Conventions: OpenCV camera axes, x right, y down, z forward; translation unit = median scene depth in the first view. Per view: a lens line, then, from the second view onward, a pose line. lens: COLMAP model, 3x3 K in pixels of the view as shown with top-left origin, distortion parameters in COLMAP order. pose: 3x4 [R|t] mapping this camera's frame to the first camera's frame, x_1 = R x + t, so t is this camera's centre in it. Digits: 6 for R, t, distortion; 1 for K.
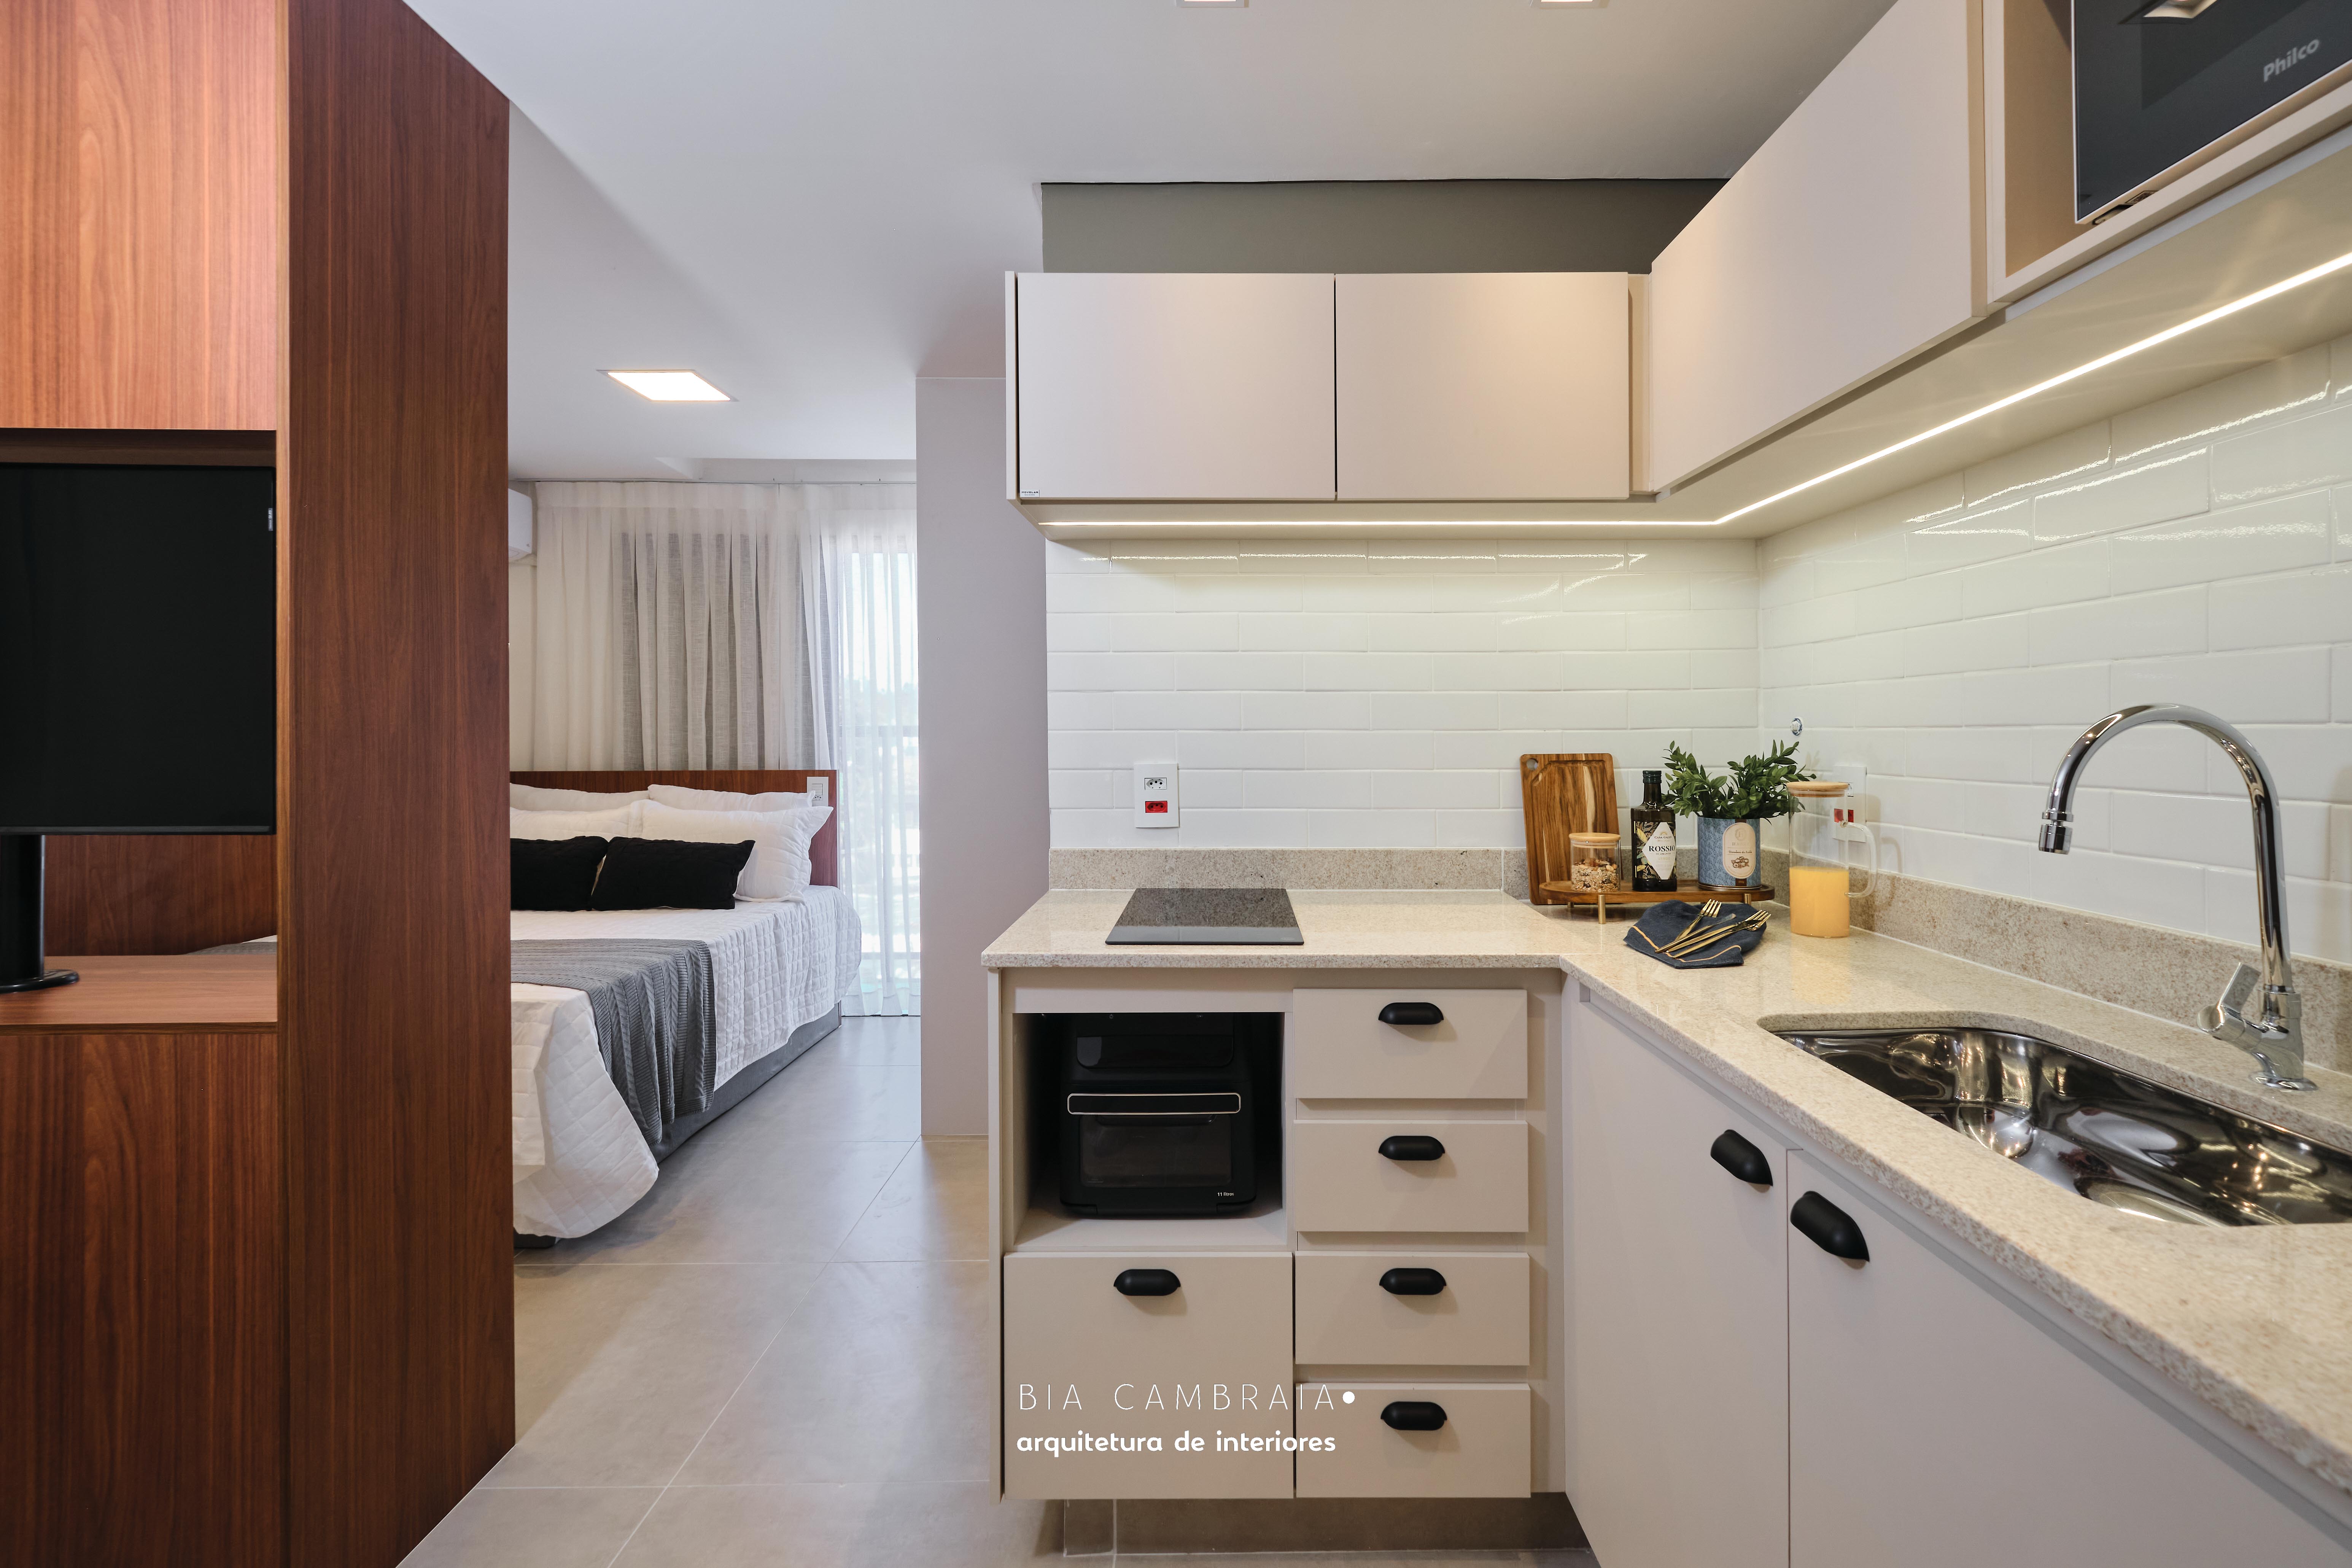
lens RADIAL K [[1060.5, 0, 1228.0], [0, 1060.5, 743.1], [0, 0, 1]] dist [0.001281, -0.001716]
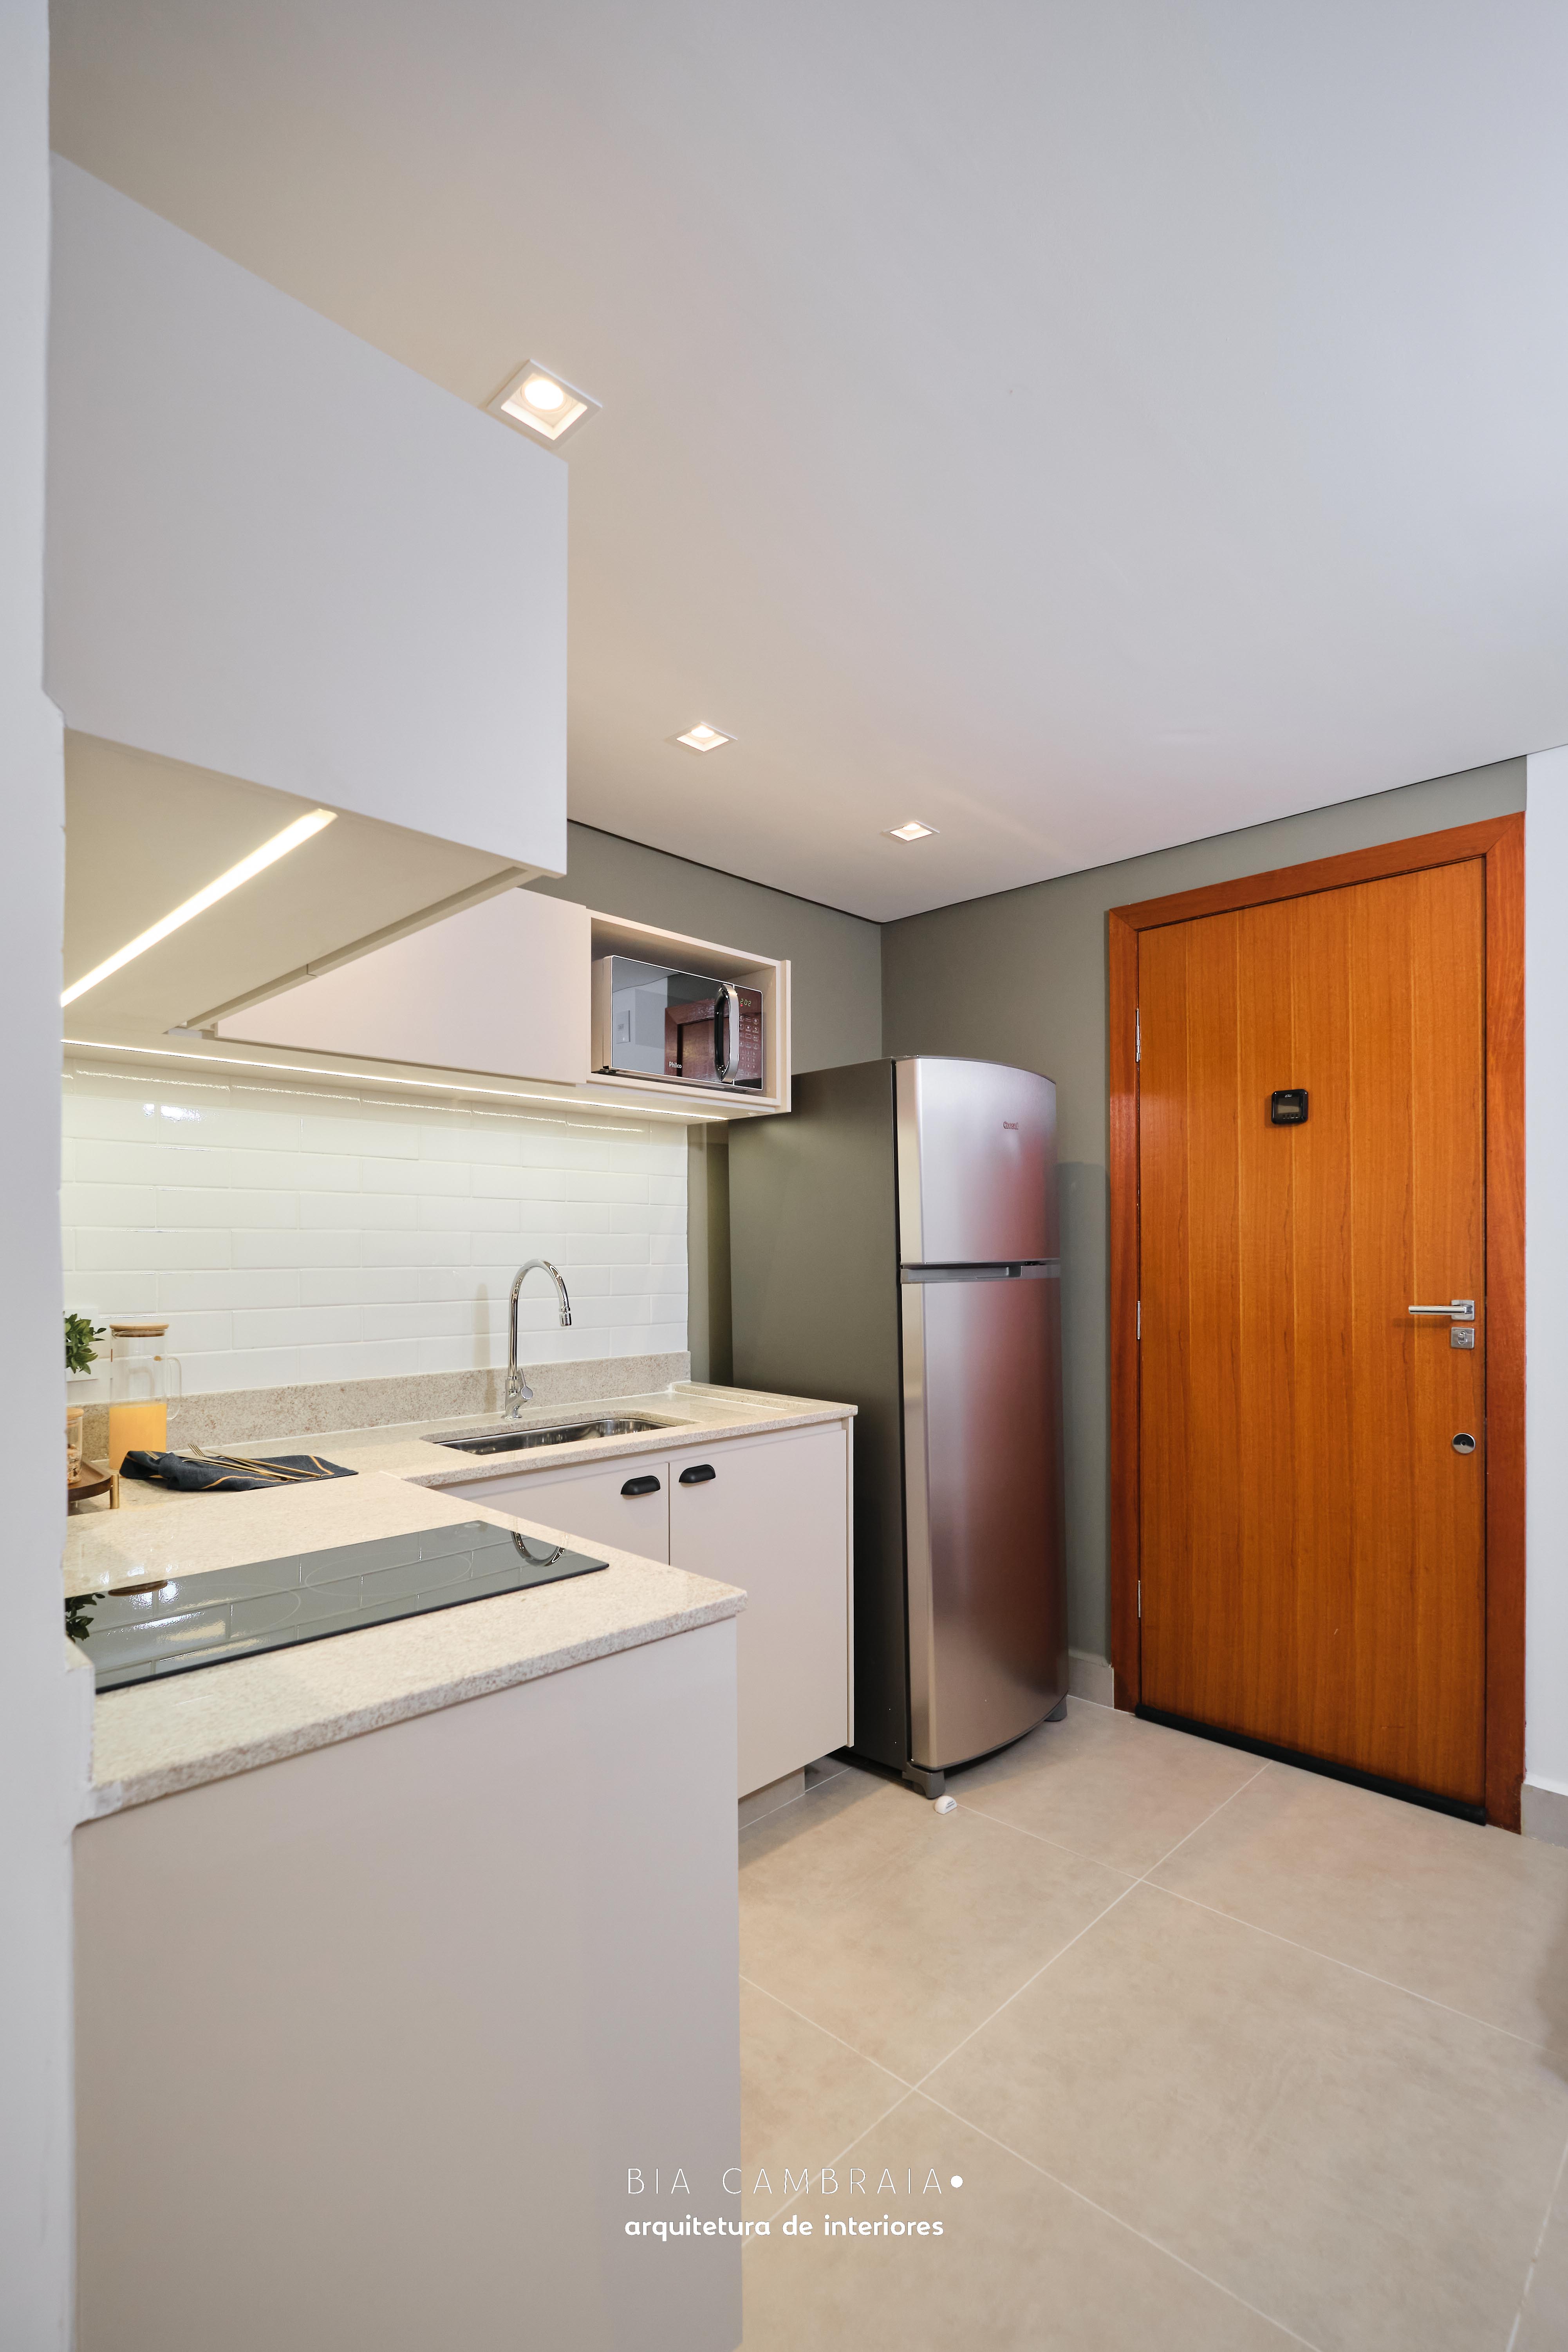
lens RADIAL K [[1060.5, 0, 787.3], [0, 1060.5, 1266.6], [0, 0, 1]] dist [0.001281, -0.001716]
pose [[-0.707864, -0.005246, 0.706329, -0.592231], [0.007985, 0.999849, 0.015429, -0.027428], [-0.706303, 0.016562, -0.707716, 1.168725]]
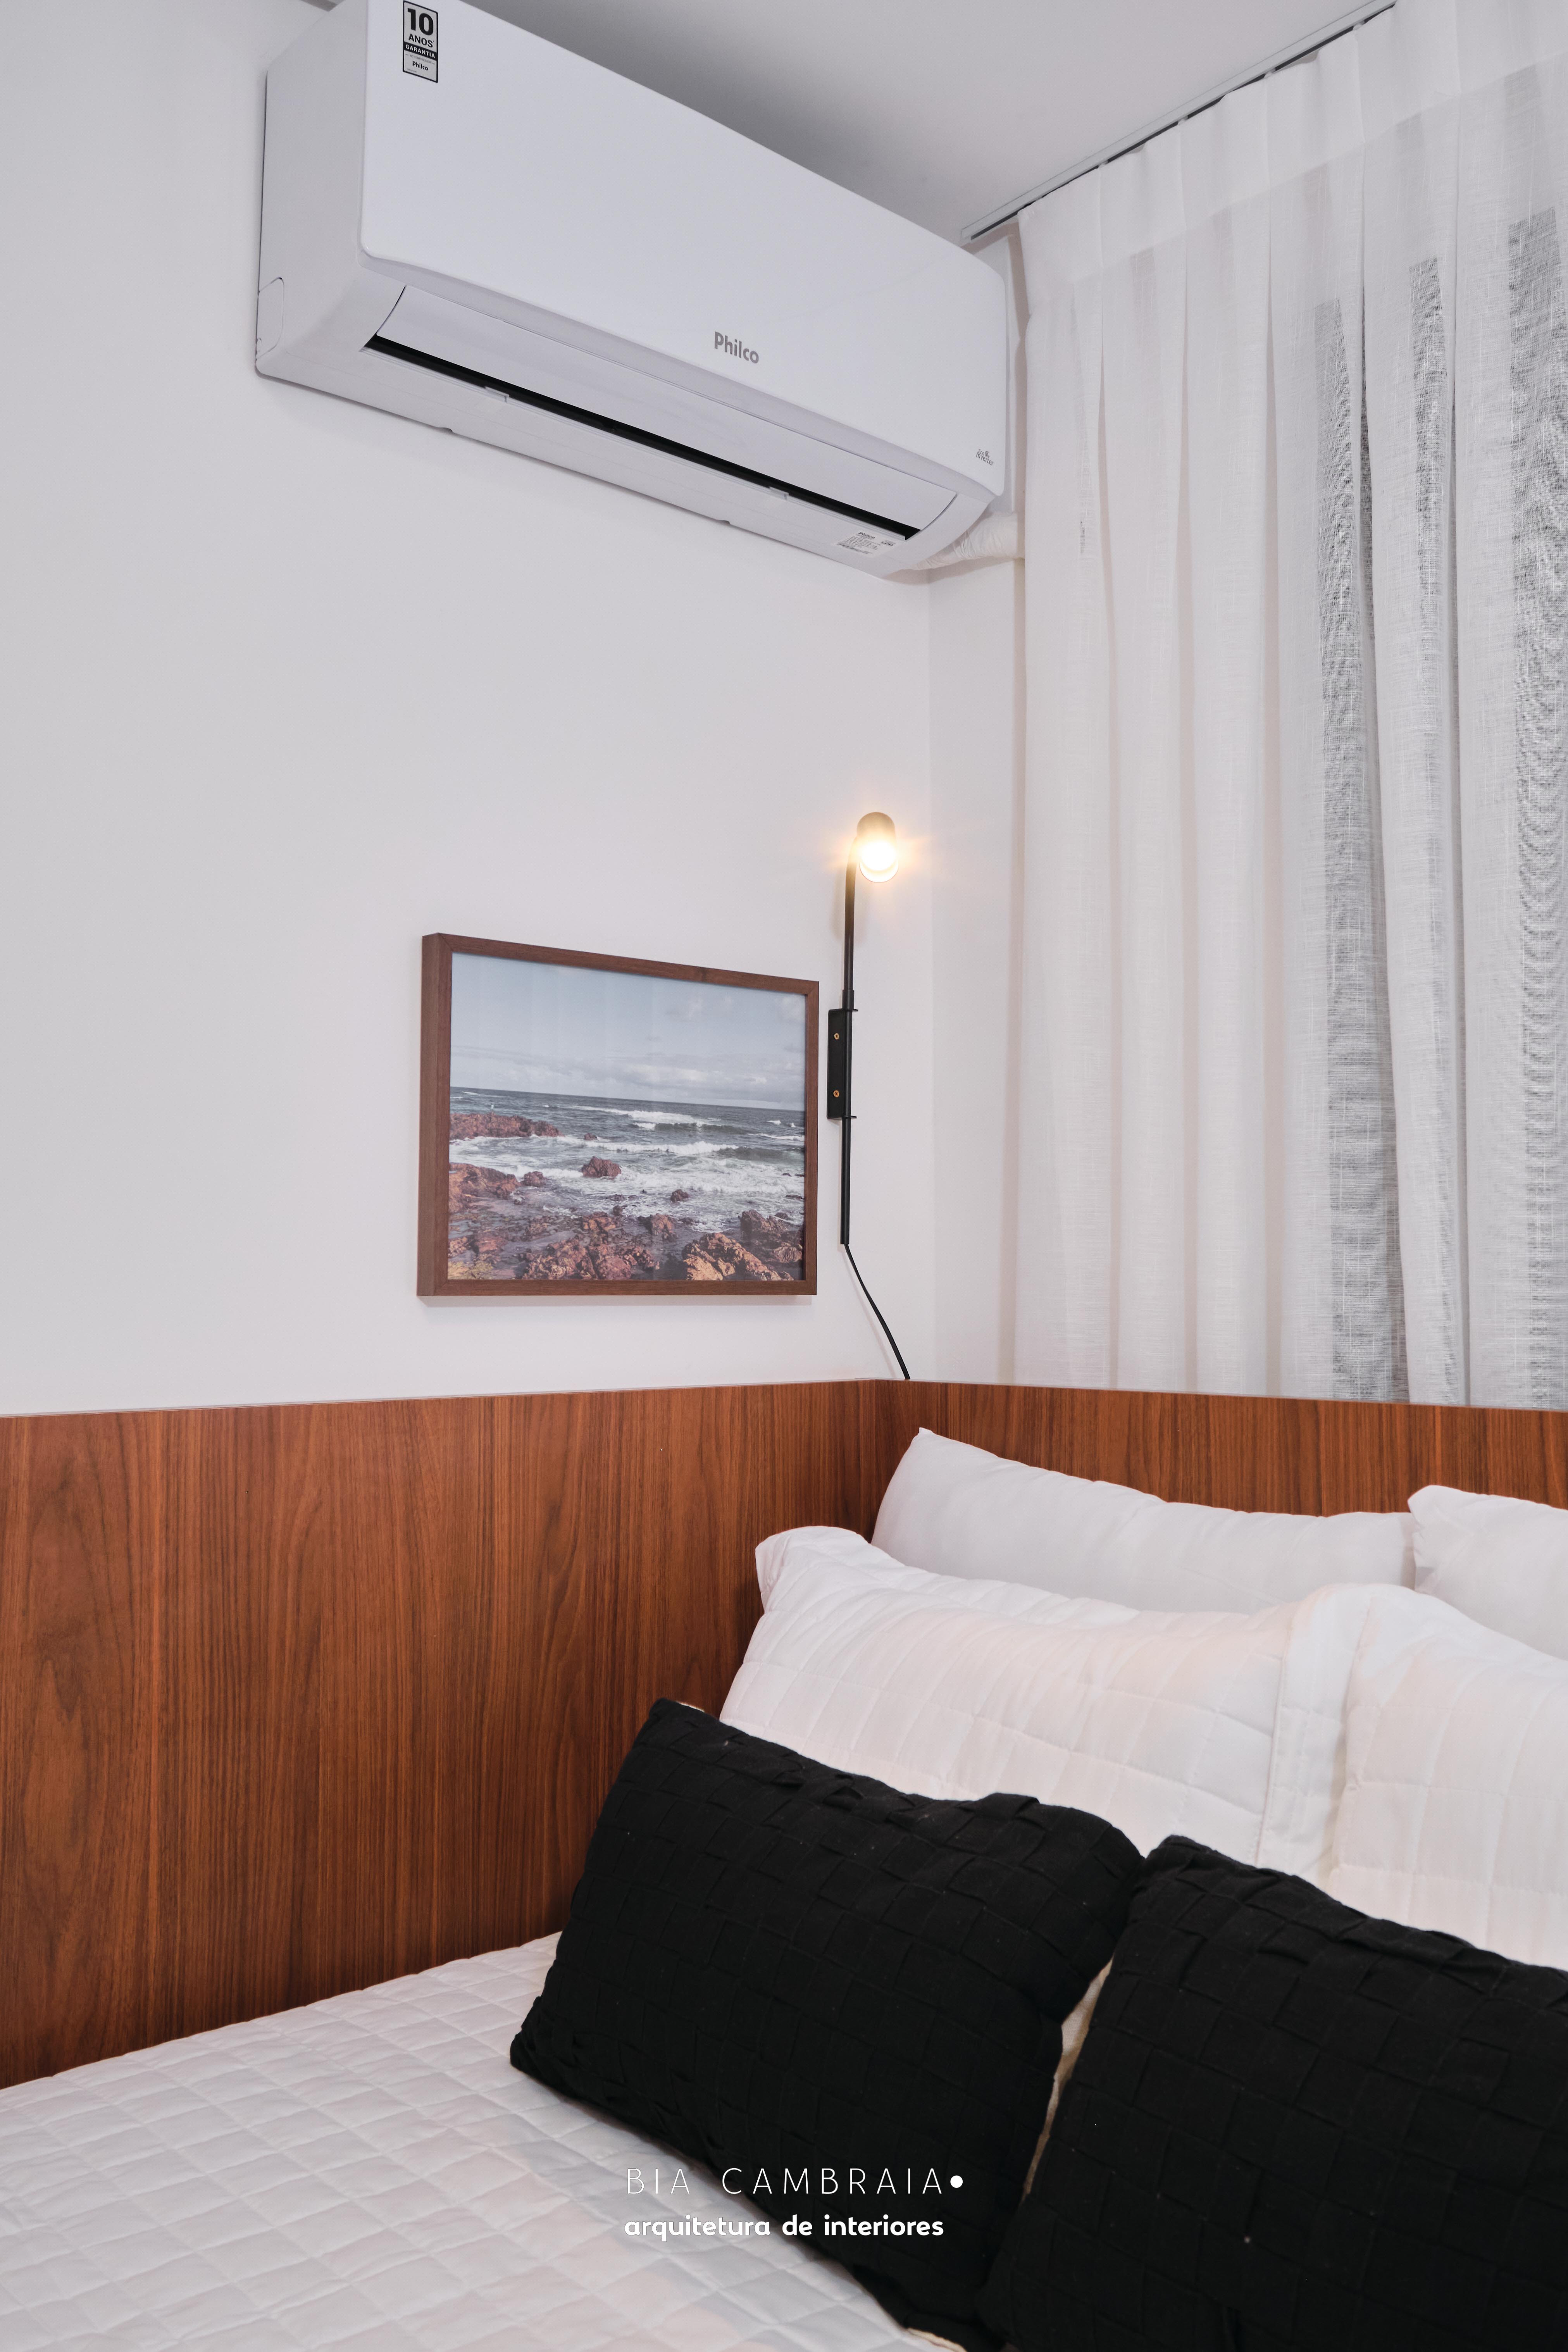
lens RADIAL K [[2051.8, 0, 855.0], [0, 2051.8, 1197.2], [0, 0, 1]] dist [-0.026968, 0.012390]
pose [[0.661798, -0.030296, -0.749070, -0.778542], [-0.002500, 0.999088, -0.042616, 0.009161], [0.749678, 0.030076, 0.661119, 1.567955]]
